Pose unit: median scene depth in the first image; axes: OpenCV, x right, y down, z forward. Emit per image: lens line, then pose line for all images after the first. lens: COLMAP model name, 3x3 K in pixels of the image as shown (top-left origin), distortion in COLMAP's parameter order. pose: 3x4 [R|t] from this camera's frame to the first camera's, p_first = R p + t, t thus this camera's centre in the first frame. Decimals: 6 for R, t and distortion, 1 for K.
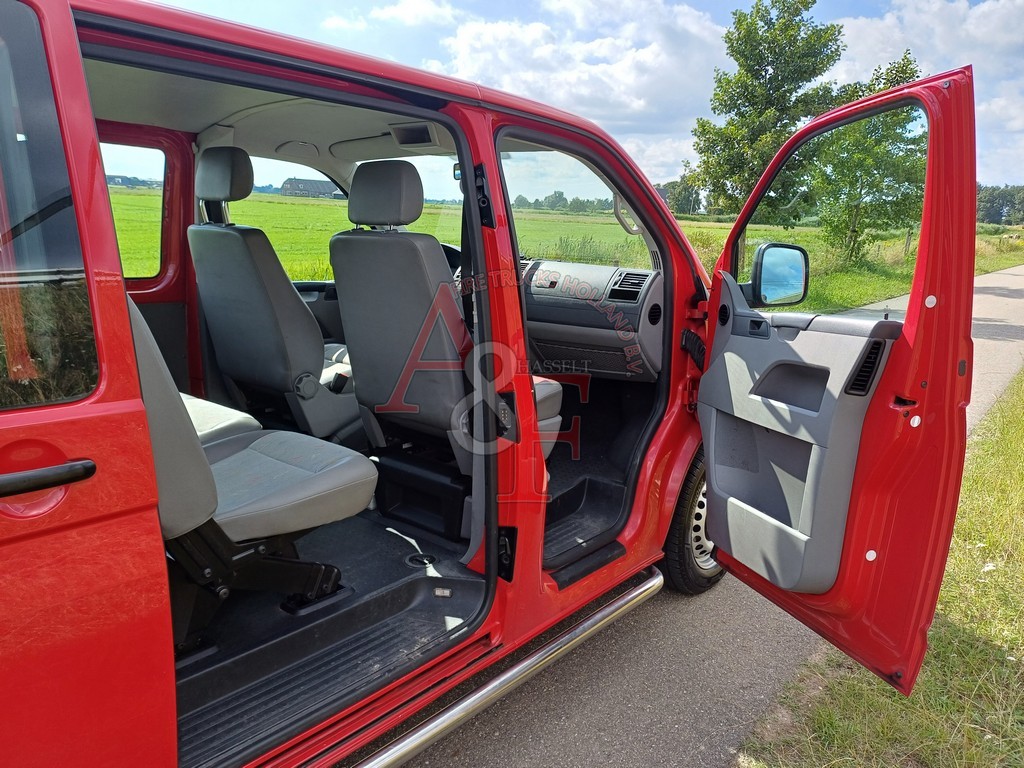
lens RADIAL K [[767.9, 0, 531.8], [0, 767.9, 380.7], [0, 0, 1]] dist [0.064832, -0.070085]
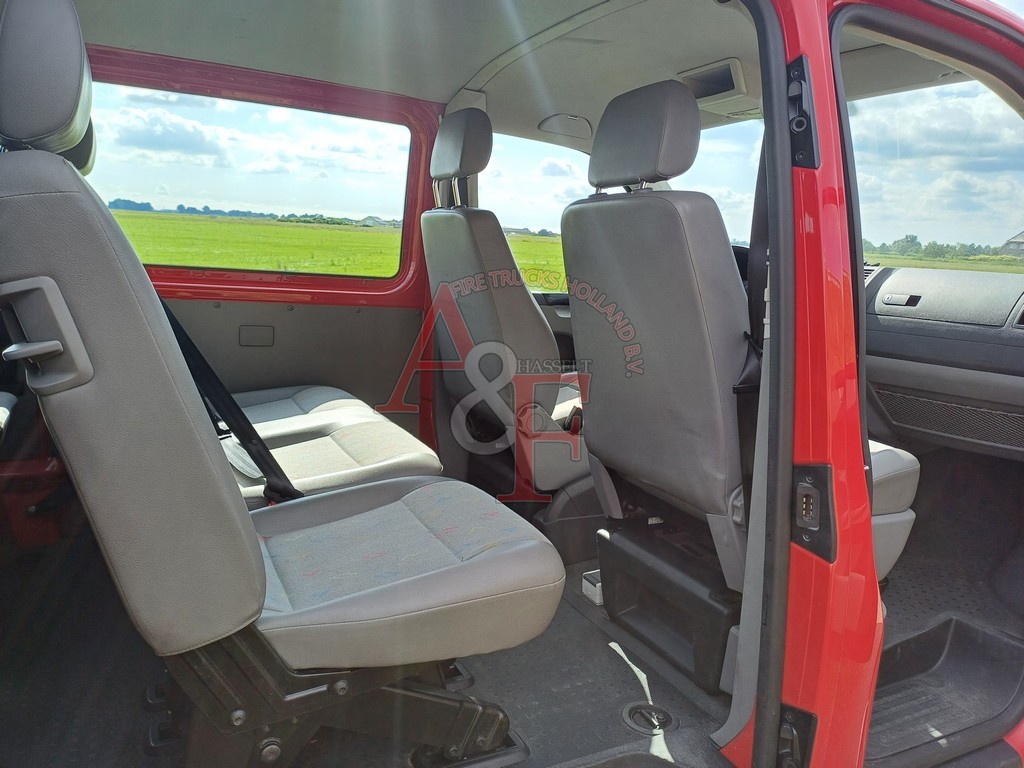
lens RADIAL K [[767.9, 0, 511.2], [0, 767.9, 376.6], [0, 0, 1]] dist [0.064832, -0.070085]
pose [[0.907269, 0.073310, -0.414112, -0.004112], [-0.099451, 0.994160, -0.041889, -0.002280], [0.408623, 0.079188, 0.909261, 0.329114]]
